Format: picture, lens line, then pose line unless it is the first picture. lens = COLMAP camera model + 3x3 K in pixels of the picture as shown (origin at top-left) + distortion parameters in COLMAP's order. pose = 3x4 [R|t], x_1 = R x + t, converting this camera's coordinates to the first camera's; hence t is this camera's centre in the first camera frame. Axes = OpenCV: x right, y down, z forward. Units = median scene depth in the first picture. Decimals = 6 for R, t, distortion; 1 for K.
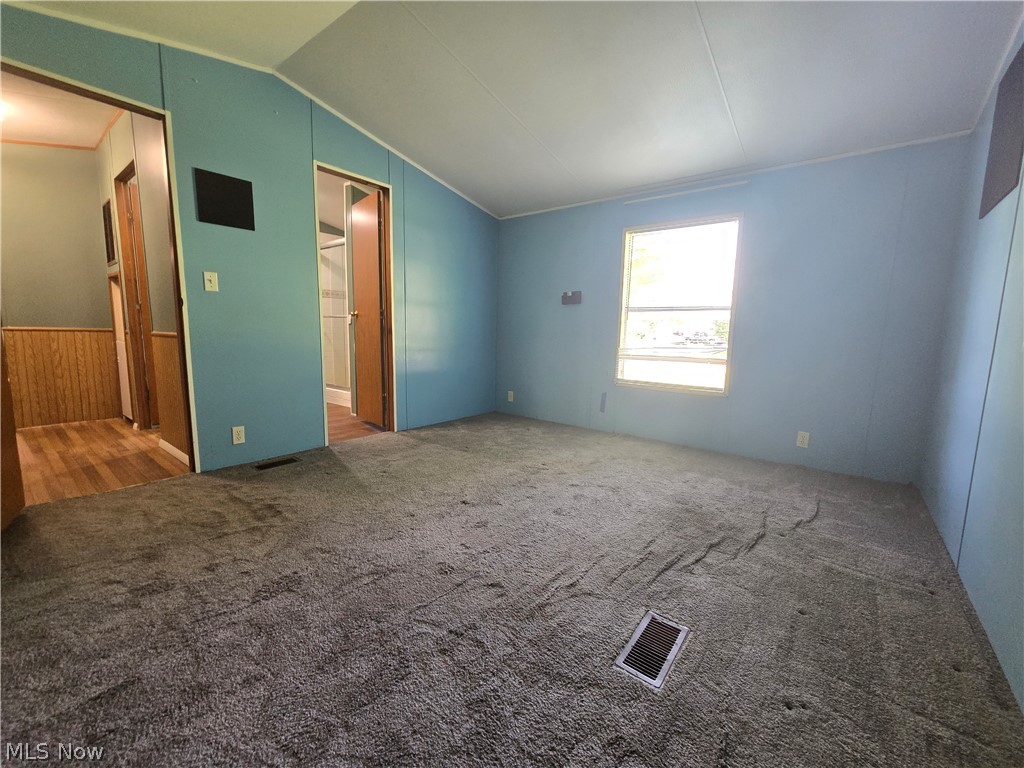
lens RADIAL K [[422.0, 0, 508.0], [0, 422.0, 382.8], [0, 0, 1]] dist [-0.001680, 0.001082]
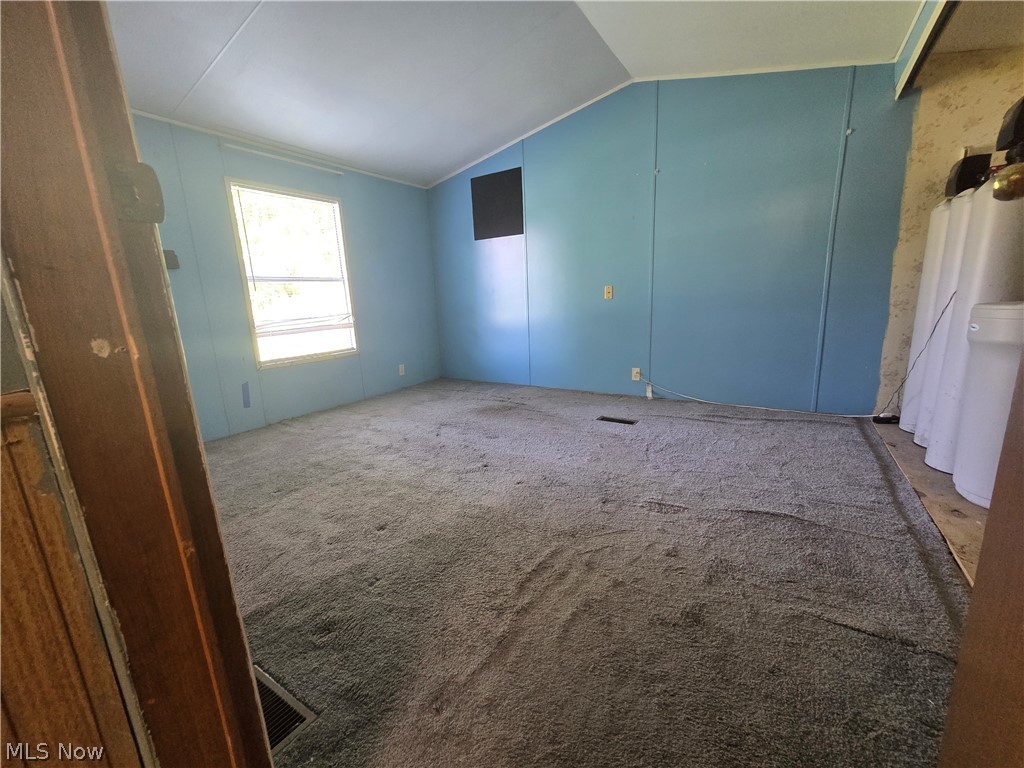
lens RADIAL K [[422.0, 0, 513.2], [0, 422.0, 385.1], [0, 0, 1]] dist [-0.001680, 0.001082]
pose [[-0.105772, -0.226164, 0.968330, -0.735606], [0.164610, 0.956375, 0.241352, -0.100585], [-0.980671, 0.184925, -0.063929, 0.660530]]
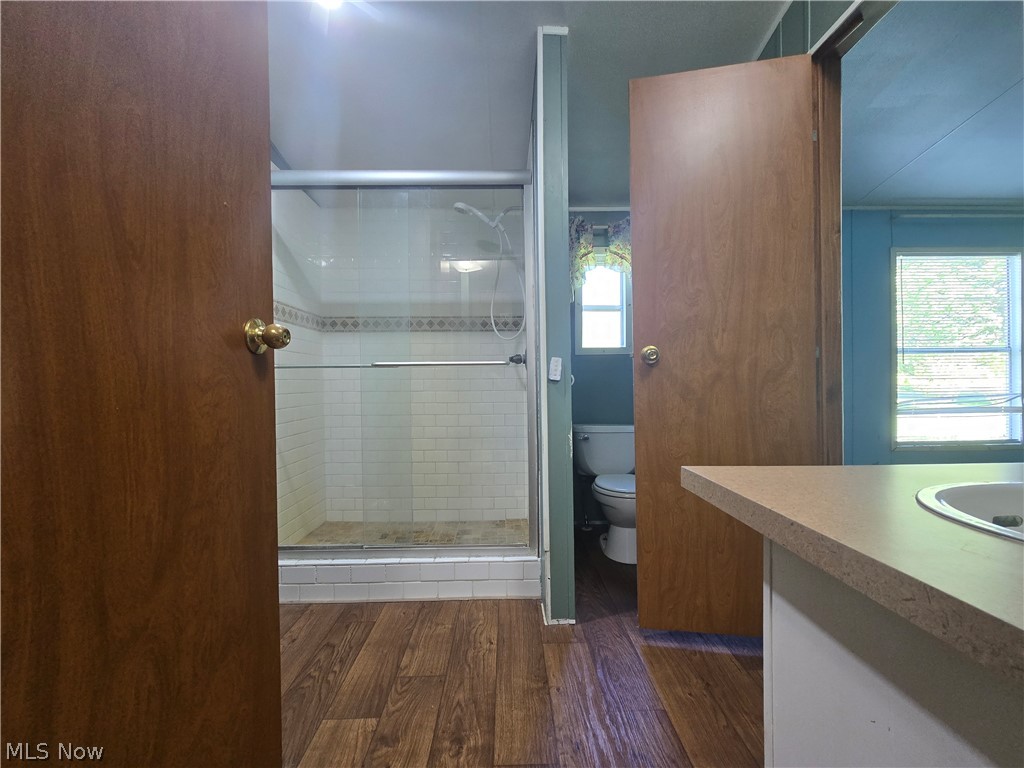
lens RADIAL K [[422.0, 0, 516.5], [0, 422.0, 388.2], [0, 0, 1]] dist [-0.001680, 0.001082]
pose [[0.767803, -0.041260, 0.639356, -0.865598], [0.110450, 0.991508, -0.068655, -0.149897], [-0.631093, 0.123330, 0.765840, 0.984143]]
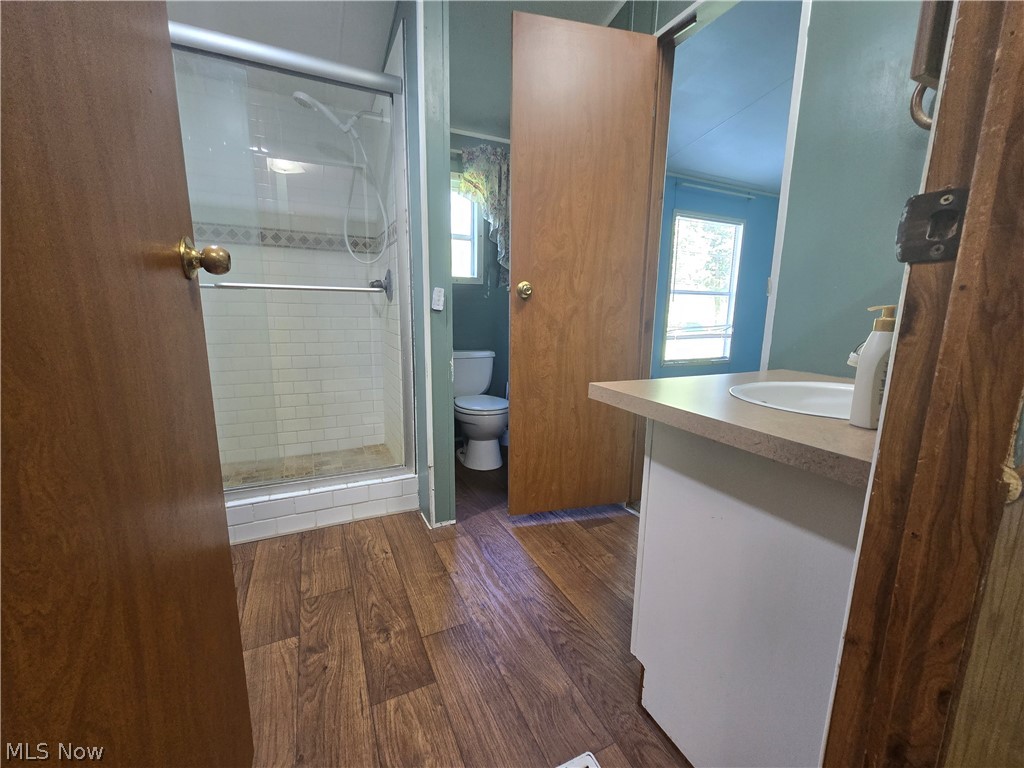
lens RADIAL K [[422.0, 0, 512.3], [0, 422.0, 386.9], [0, 0, 1]] dist [-0.001680, 0.001082]
pose [[0.432434, -0.183681, 0.882758, -0.956242], [0.108352, 0.982522, 0.151361, -0.164943], [-0.895132, 0.030195, 0.444778, 1.027468]]
